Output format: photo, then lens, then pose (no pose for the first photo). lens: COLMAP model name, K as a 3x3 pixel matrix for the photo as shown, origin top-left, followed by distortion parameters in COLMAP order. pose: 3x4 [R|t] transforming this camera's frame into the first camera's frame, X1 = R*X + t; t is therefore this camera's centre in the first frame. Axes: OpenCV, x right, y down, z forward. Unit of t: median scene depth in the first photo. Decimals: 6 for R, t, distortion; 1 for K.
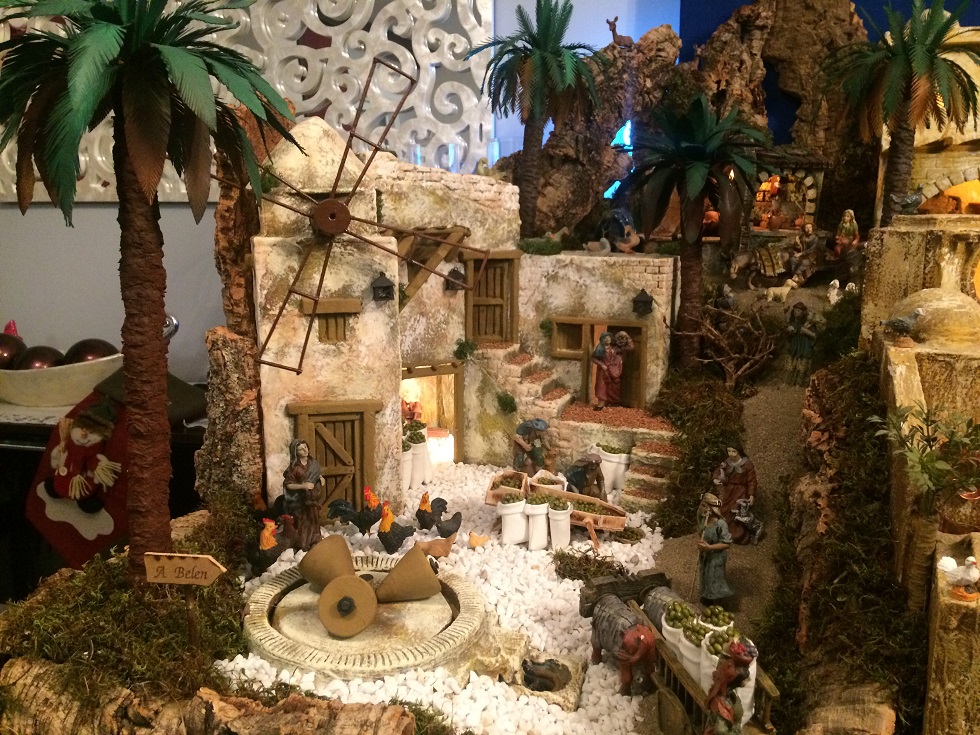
lens RADIAL K [[833.3, 0, 494.9], [0, 833.3, 361.6], [0, 0, 1]] dist [0.120870, -0.193033]
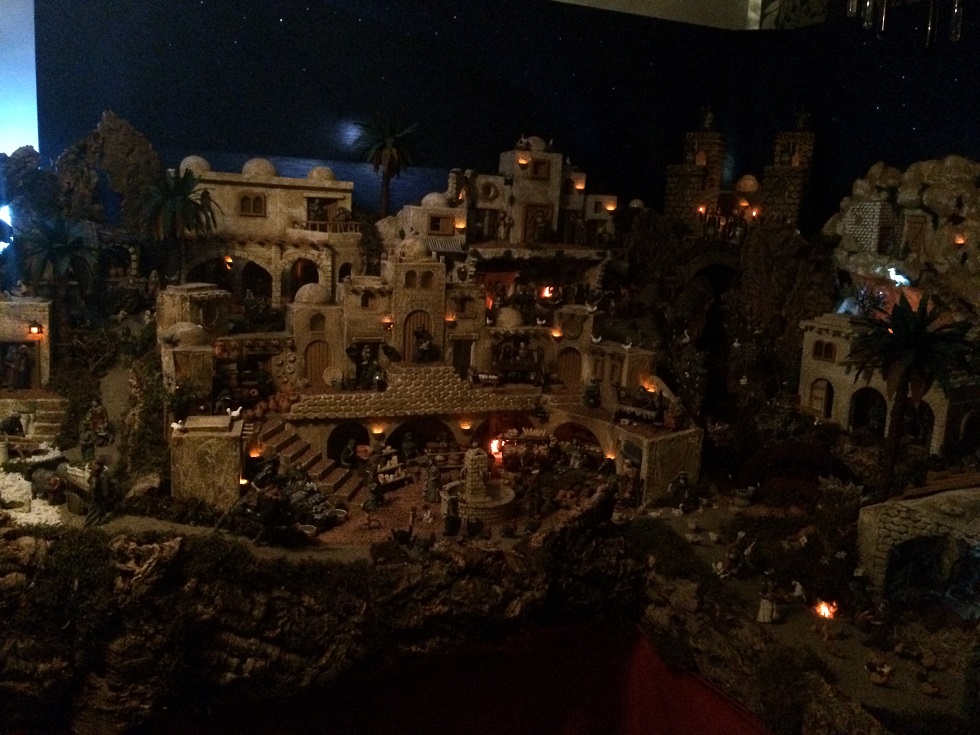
lens RADIAL K [[833.3, 0, 494.9], [0, 833.3, 361.6], [0, 0, 1]] dist [0.120870, -0.193033]
pose [[0.754412, -0.068821, 0.652783, -0.248779], [0.057130, 0.997599, 0.039149, -0.014309], [-0.653910, 0.007758, 0.756533, -0.923753]]
